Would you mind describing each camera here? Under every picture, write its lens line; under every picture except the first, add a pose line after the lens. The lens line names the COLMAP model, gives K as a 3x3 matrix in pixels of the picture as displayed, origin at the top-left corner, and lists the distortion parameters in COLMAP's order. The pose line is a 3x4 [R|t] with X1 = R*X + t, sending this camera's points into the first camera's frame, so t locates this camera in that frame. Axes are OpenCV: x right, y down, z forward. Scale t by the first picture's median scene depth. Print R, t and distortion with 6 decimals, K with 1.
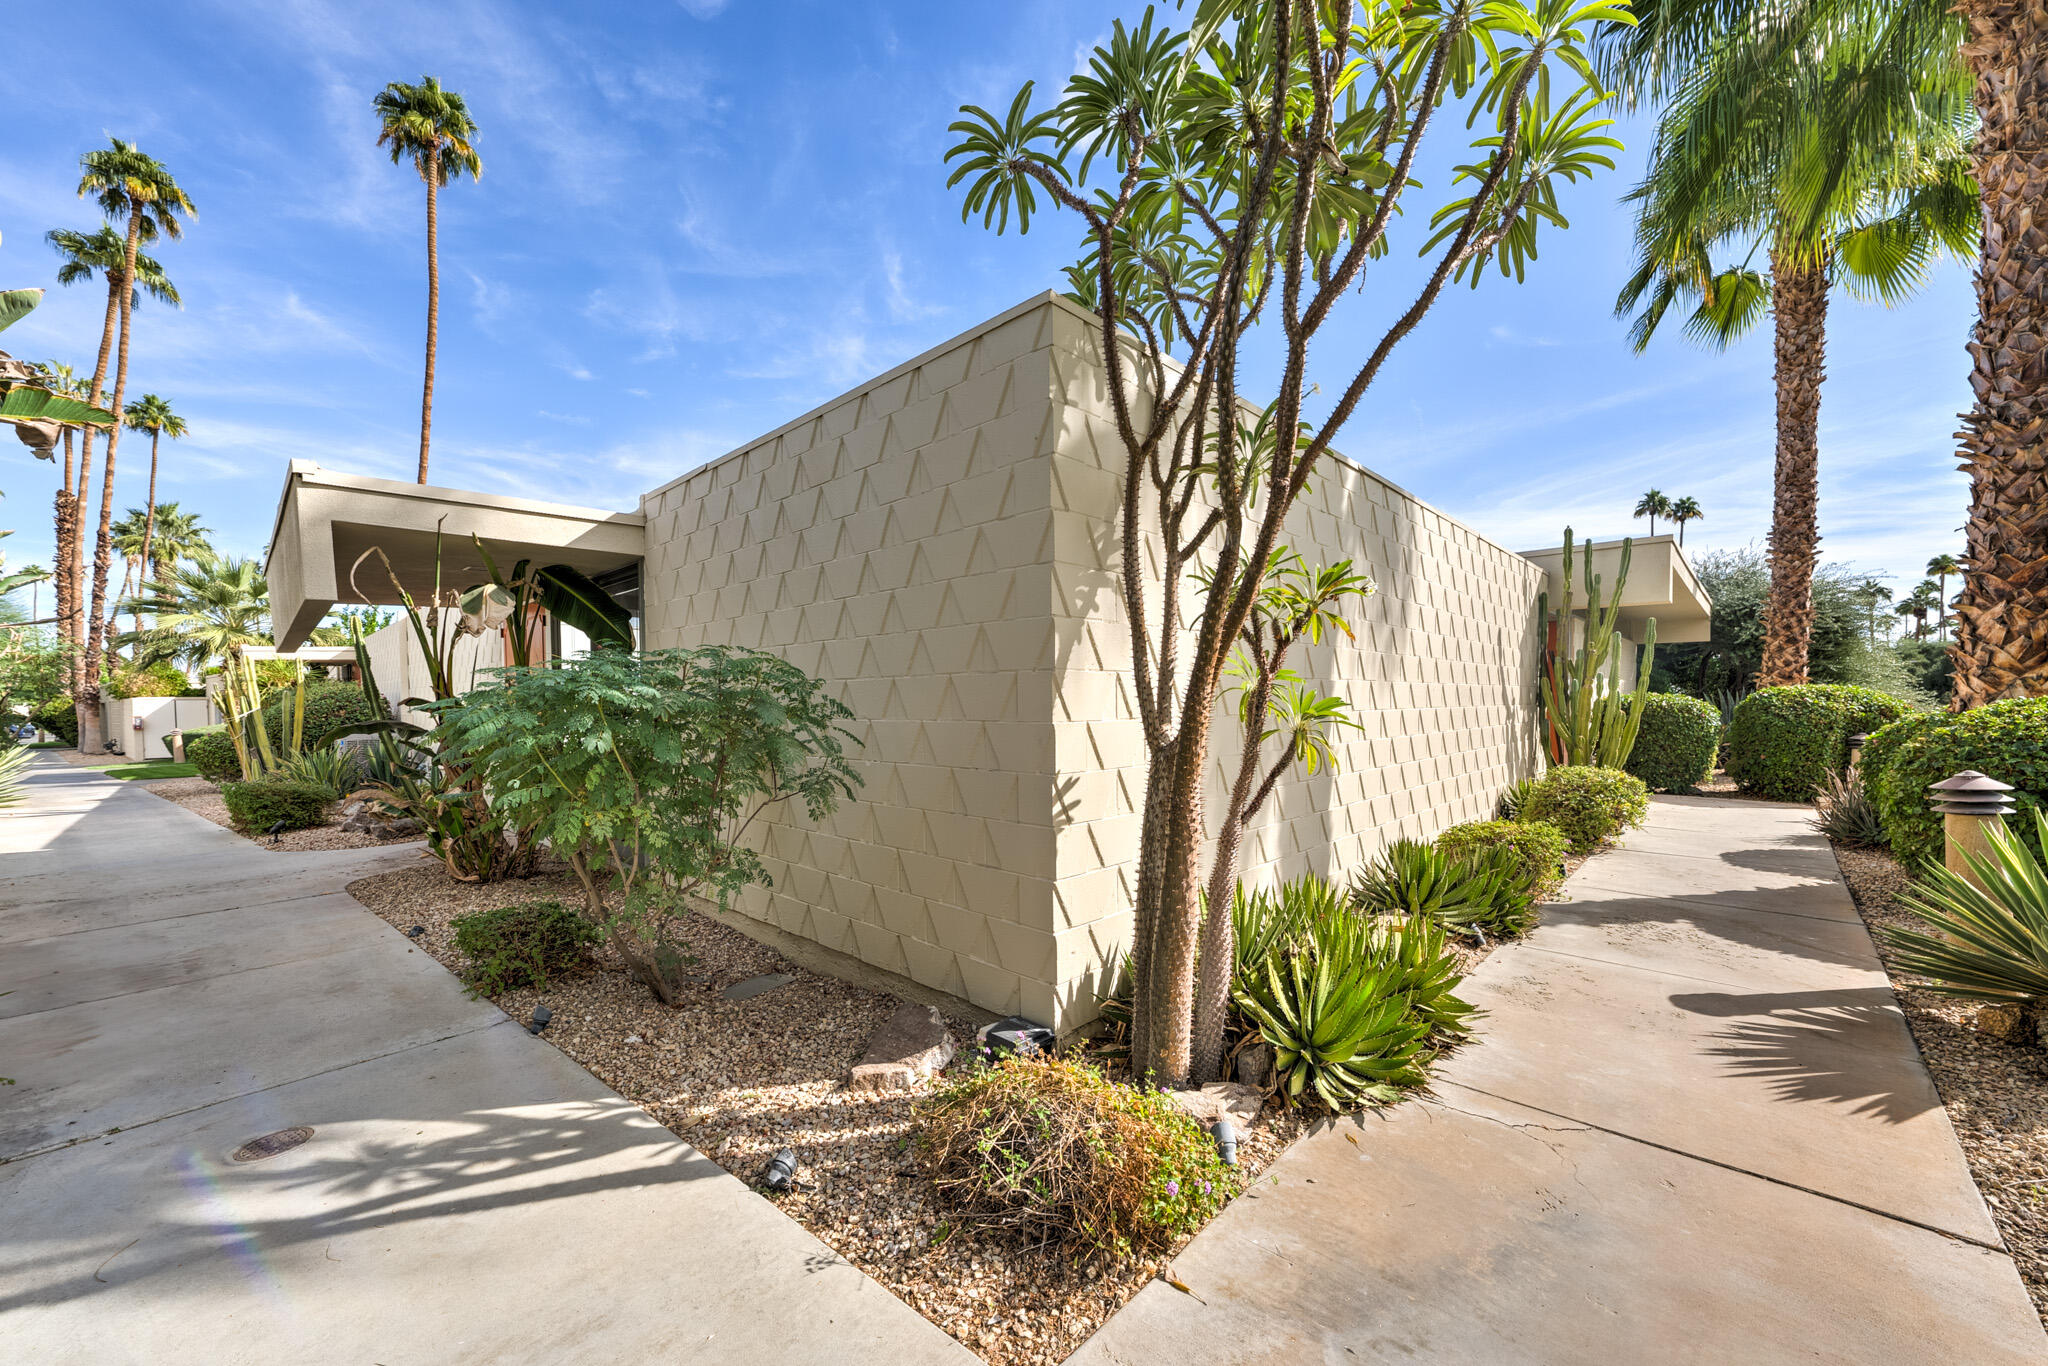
lens RADIAL K [[770.6, 0, 1030.3], [0, 770.6, 727.6], [0, 0, 1]] dist [-0.010618, 0.000094]
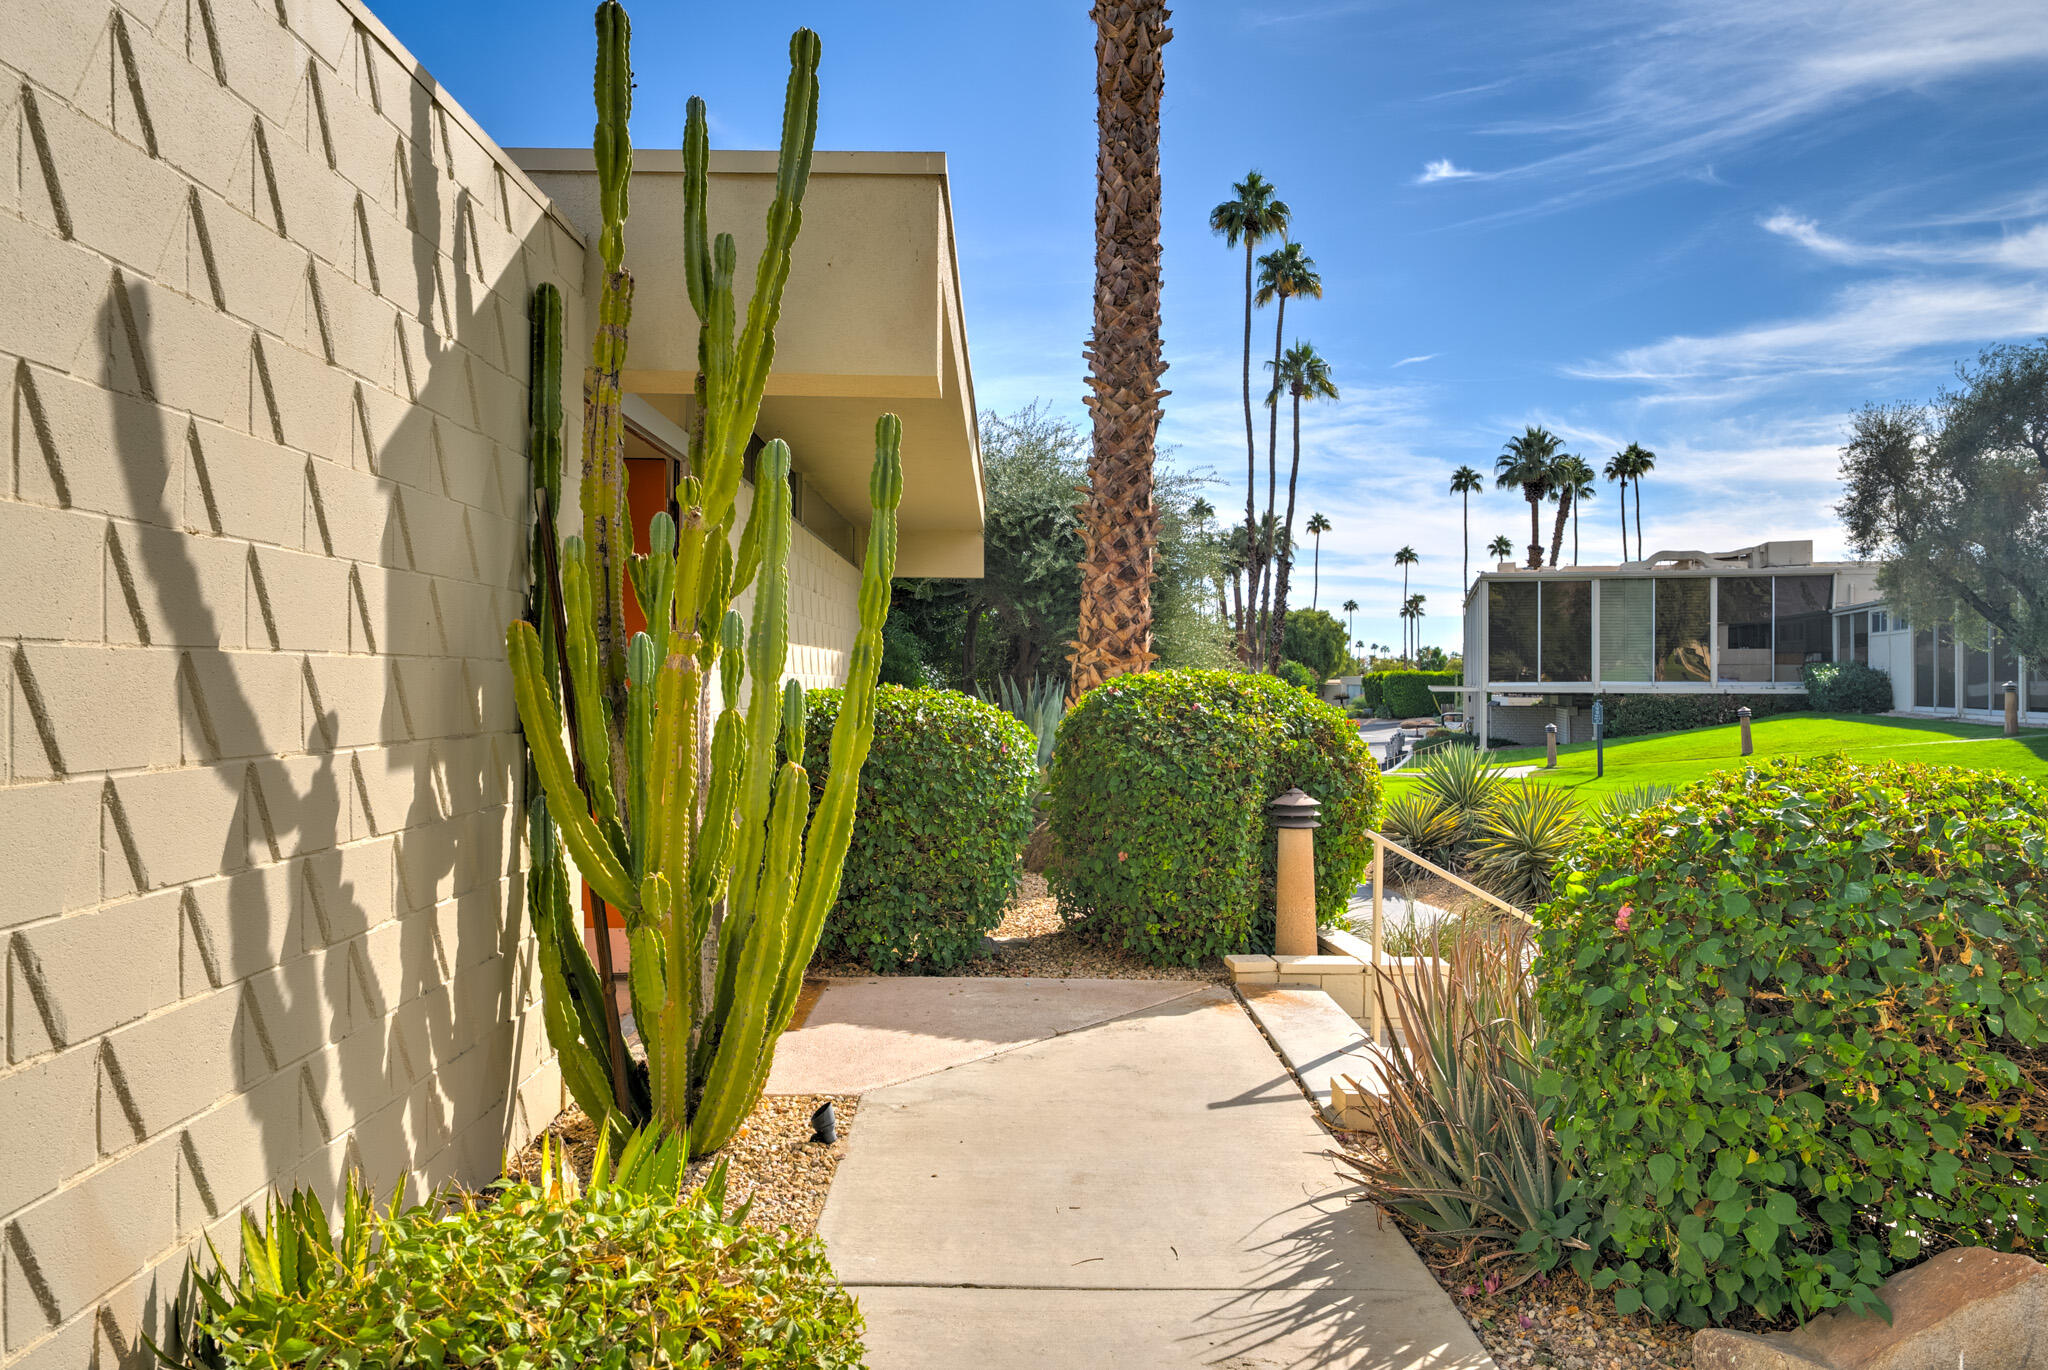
lens RADIAL K [[1434.2, 0, 1024.0], [0, 1434.2, 685.0], [0, 0, 1]] dist [0.000564, -0.000671]
pose [[0.714525, 0.010466, 0.699531, 0.340711], [0.012979, 0.999518, -0.028212, -0.022562], [-0.699489, 0.029237, 0.714045, 0.420195]]
